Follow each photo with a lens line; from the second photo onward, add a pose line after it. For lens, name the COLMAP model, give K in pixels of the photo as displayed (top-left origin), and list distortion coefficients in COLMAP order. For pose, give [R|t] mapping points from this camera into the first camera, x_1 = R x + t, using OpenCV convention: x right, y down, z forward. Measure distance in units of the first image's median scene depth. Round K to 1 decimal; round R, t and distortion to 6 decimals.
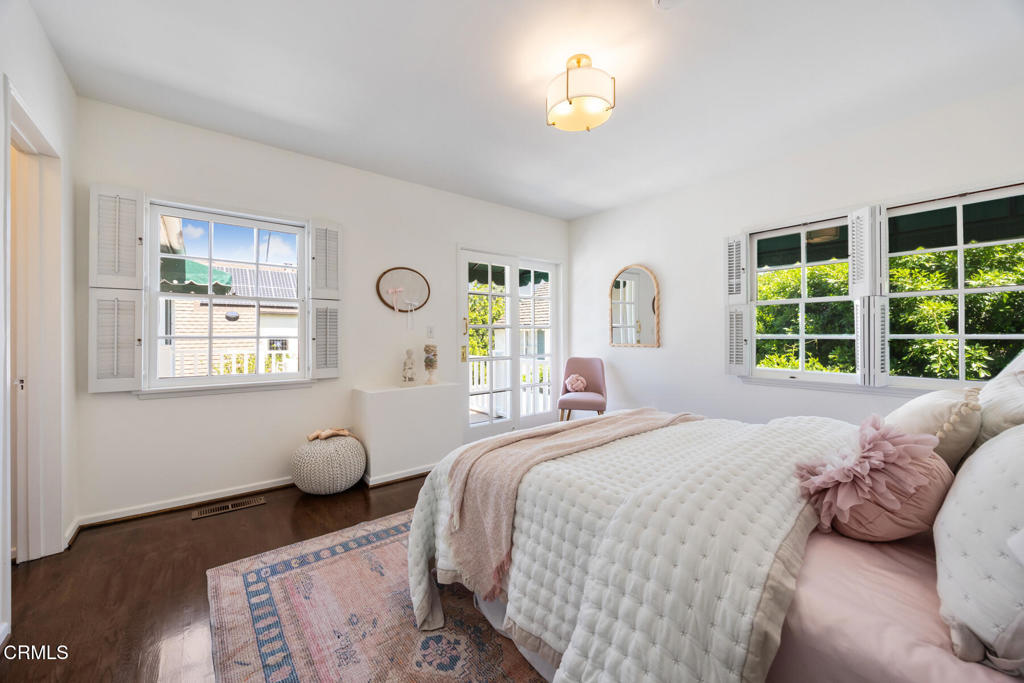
lens RADIAL K [[397.6, 0, 517.0], [0, 397.6, 336.1], [0, 0, 1]] dist [-0.000264, 0.000296]
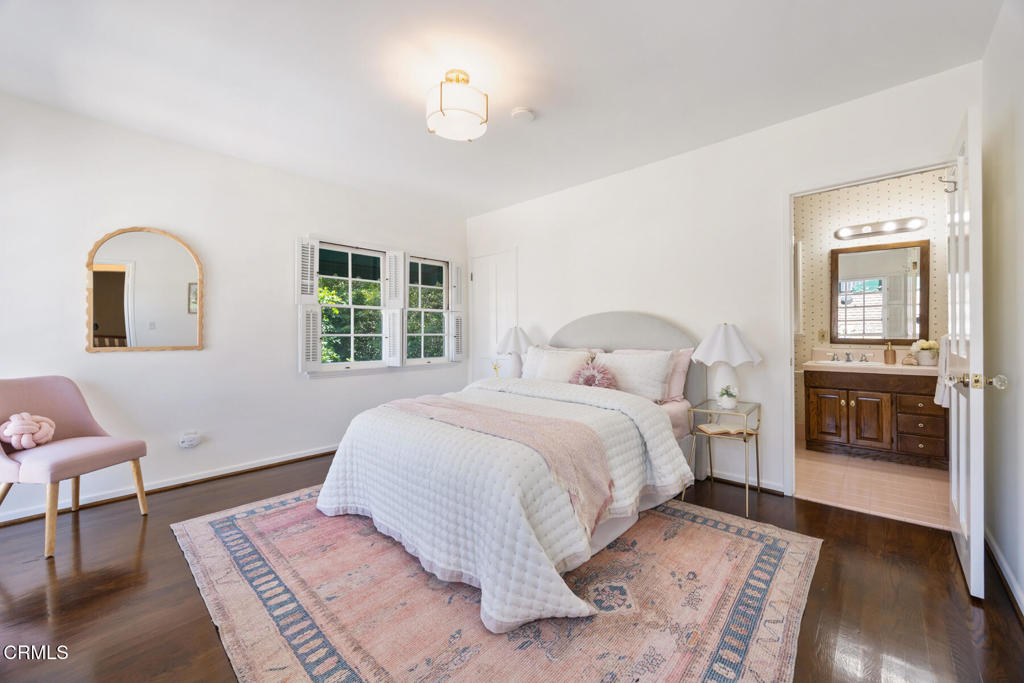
lens RADIAL K [[397.6, 0, 510.7], [0, 397.6, 335.2], [0, 0, 1]] dist [-0.000264, 0.000296]
pose [[-0.141472, 0.003618, 0.989936, -0.617243], [0.007549, 0.999968, -0.002575, 0.008617], [-0.989913, 0.007109, -0.141495, 0.679730]]
